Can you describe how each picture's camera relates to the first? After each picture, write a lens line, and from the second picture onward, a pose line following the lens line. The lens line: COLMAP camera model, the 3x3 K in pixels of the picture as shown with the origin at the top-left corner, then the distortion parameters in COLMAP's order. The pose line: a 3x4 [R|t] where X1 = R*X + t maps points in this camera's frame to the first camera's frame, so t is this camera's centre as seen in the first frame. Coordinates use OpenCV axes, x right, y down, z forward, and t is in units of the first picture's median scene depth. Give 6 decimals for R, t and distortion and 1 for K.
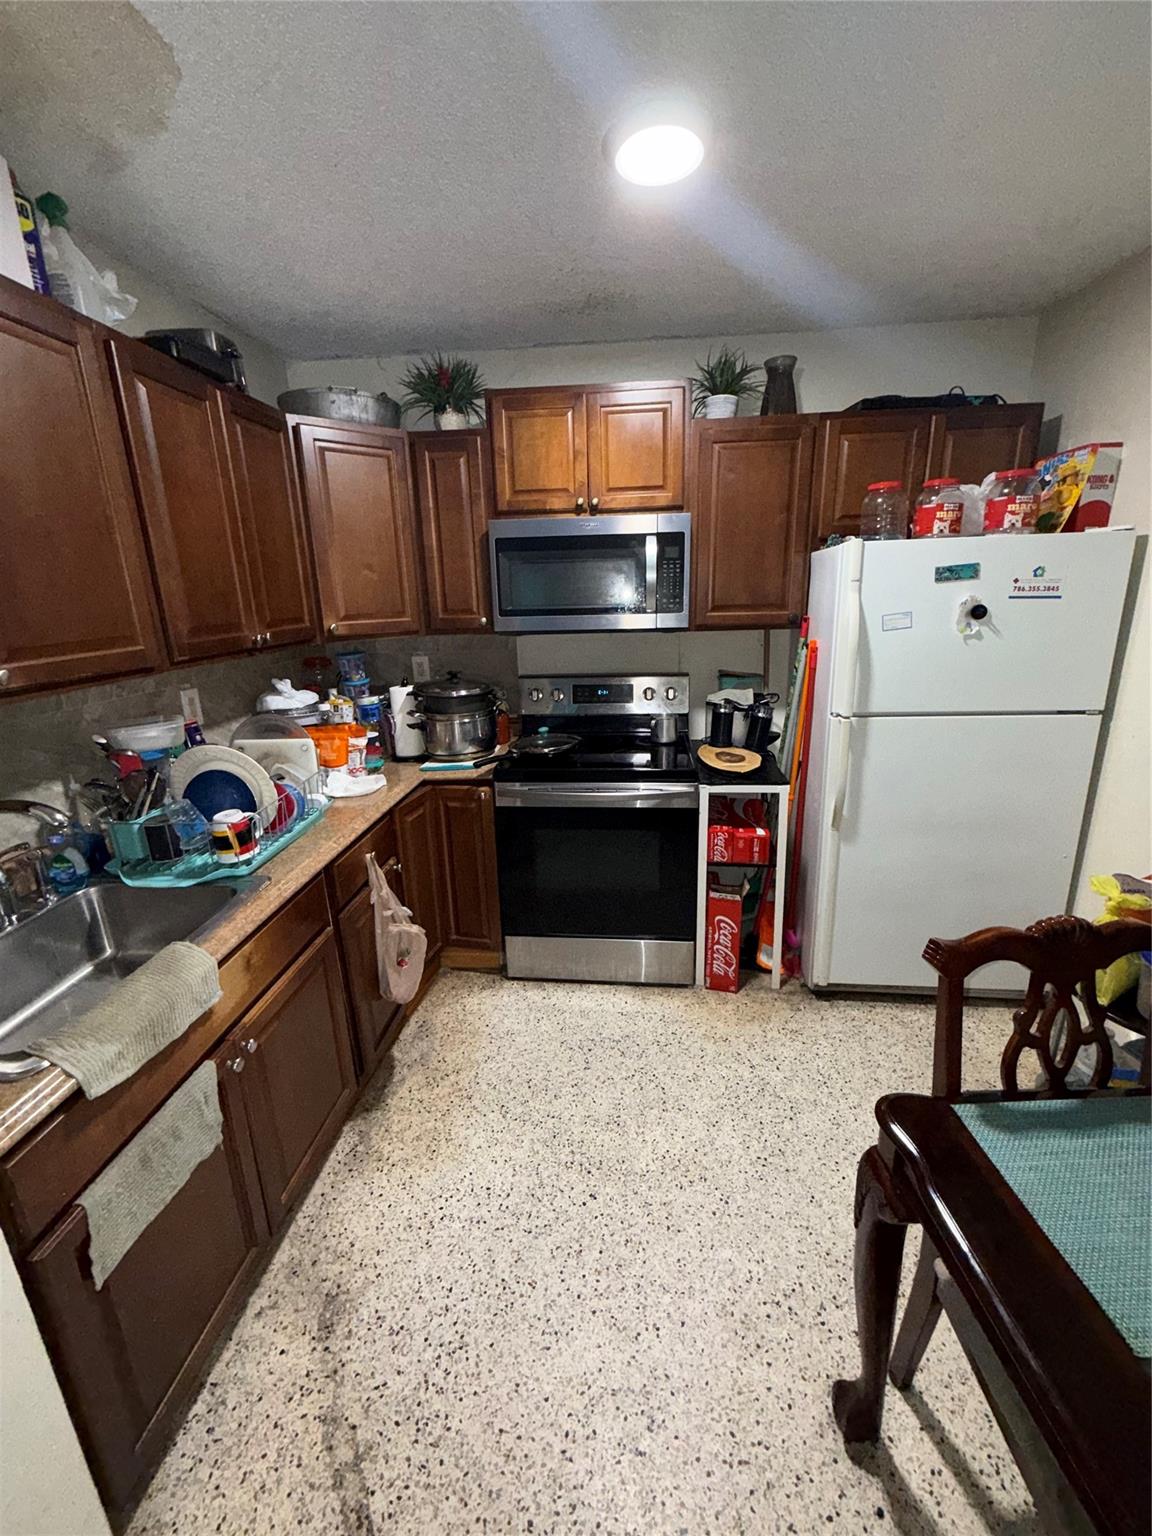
lens RADIAL K [[612.7, 0, 579.8], [0, 612.7, 759.9], [0, 0, 1]] dist [-0.000230, -0.000126]
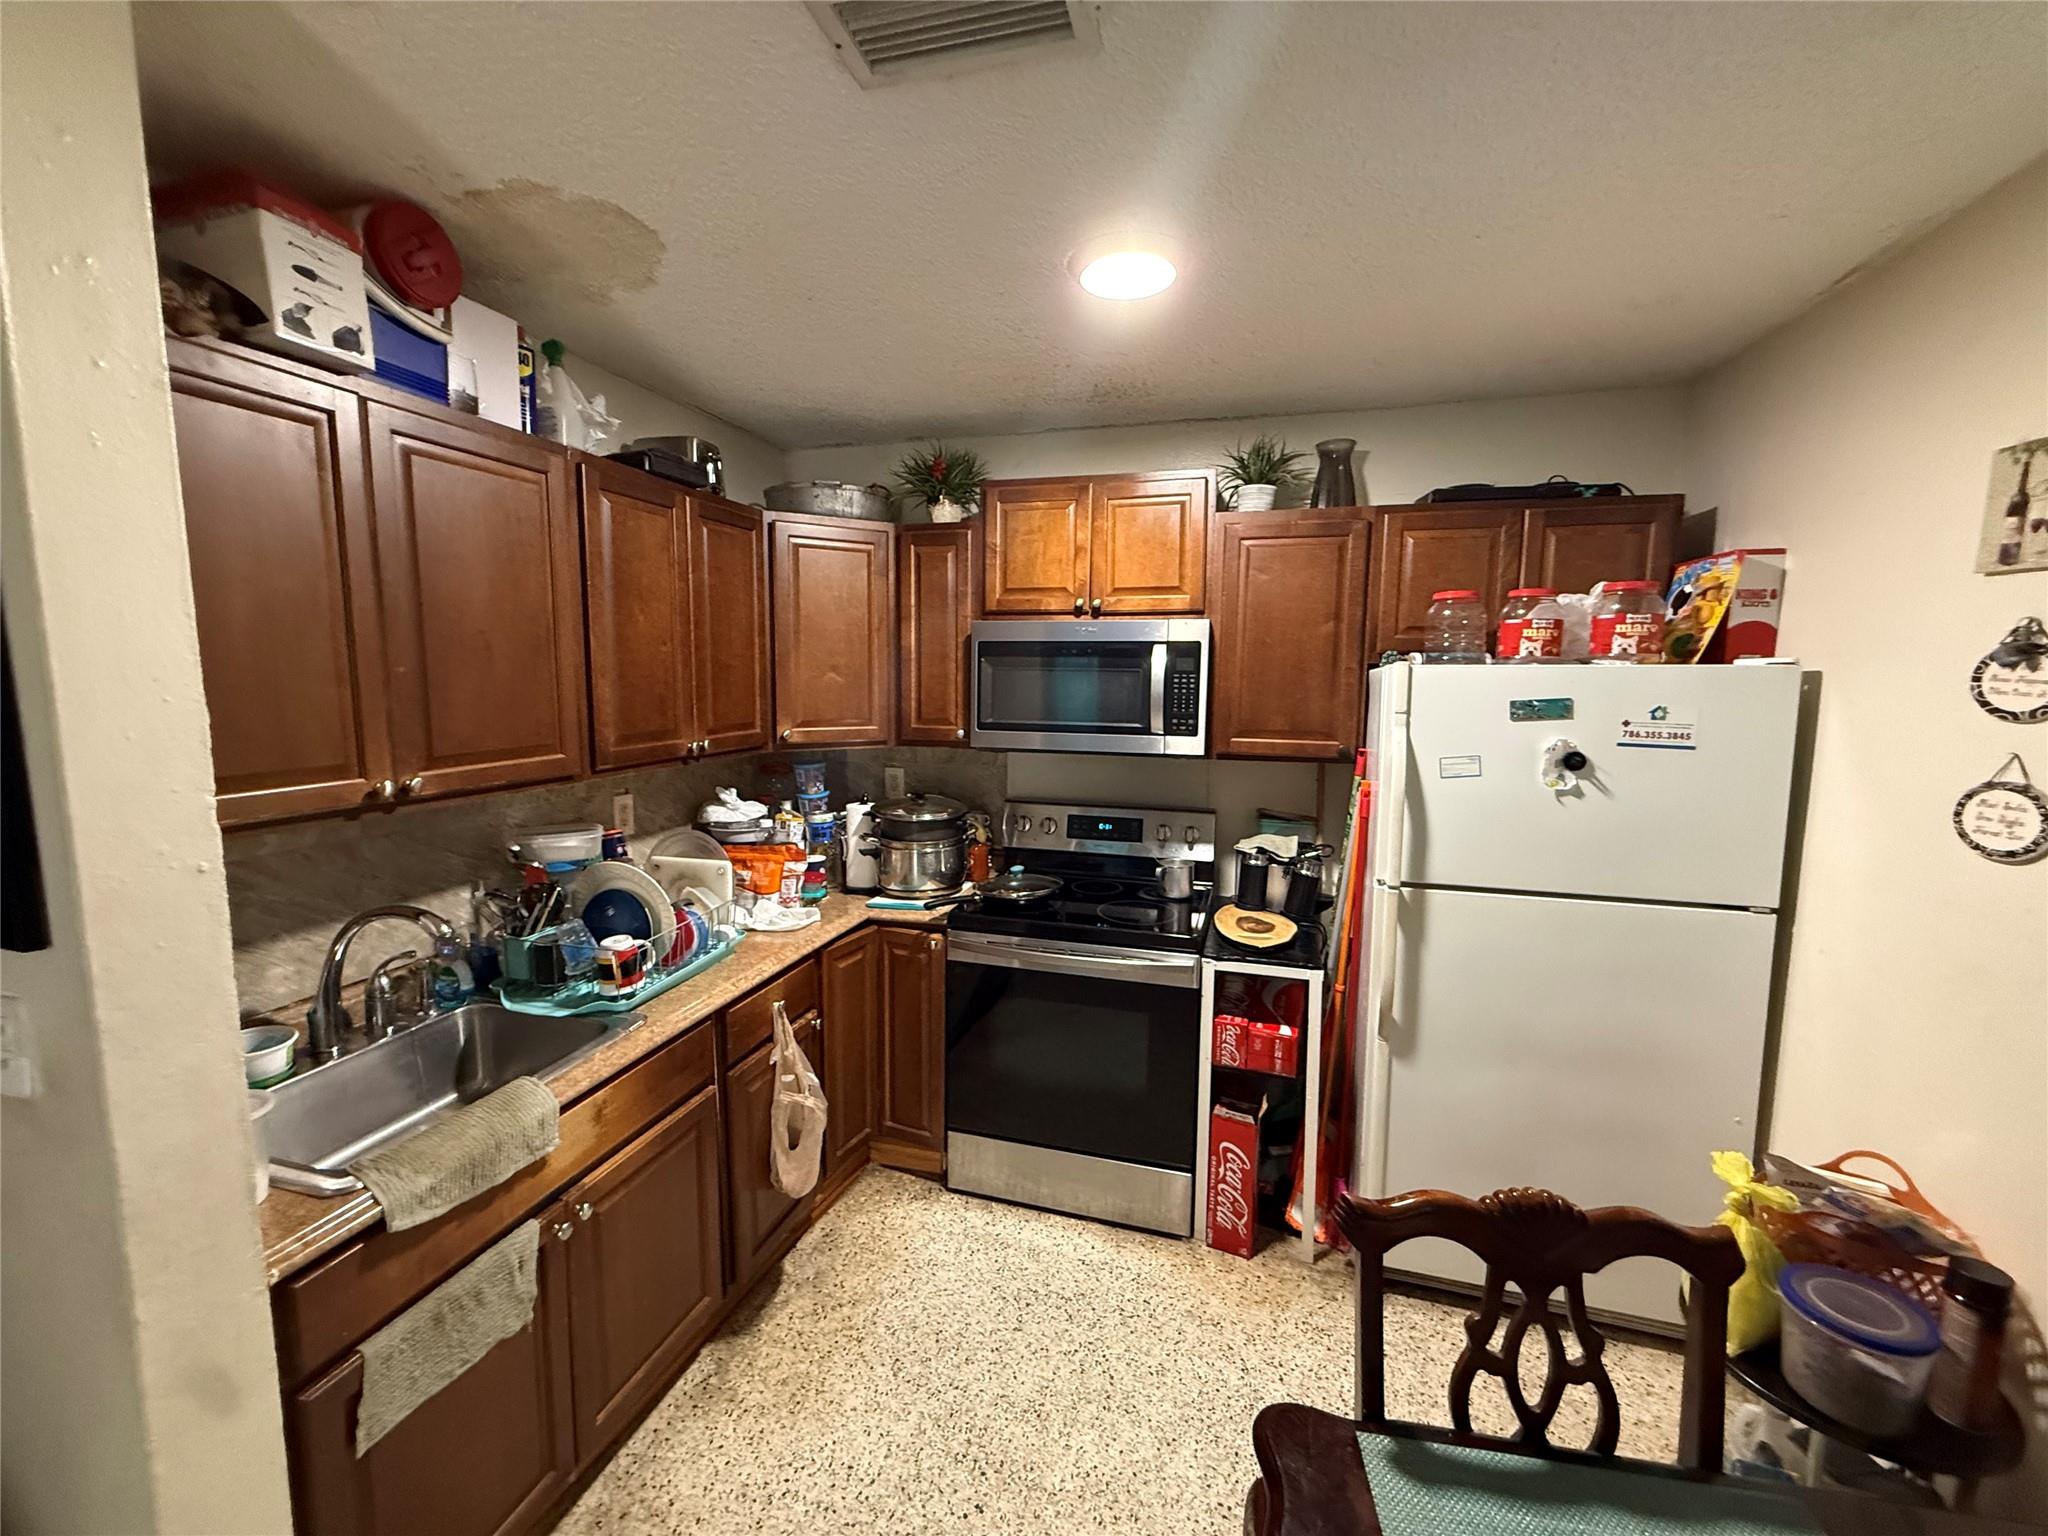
lens RADIAL K [[817.0, 0, 1018.6], [0, 817.0, 764.8], [0, 0, 1]] dist [-0.000230, -0.000126]
pose [[0.980890, 0.057013, -0.186025, 0.159859], [-0.086020, 0.984662, -0.151796, -0.025161], [0.174517, 0.164897, 0.970748, -0.084002]]
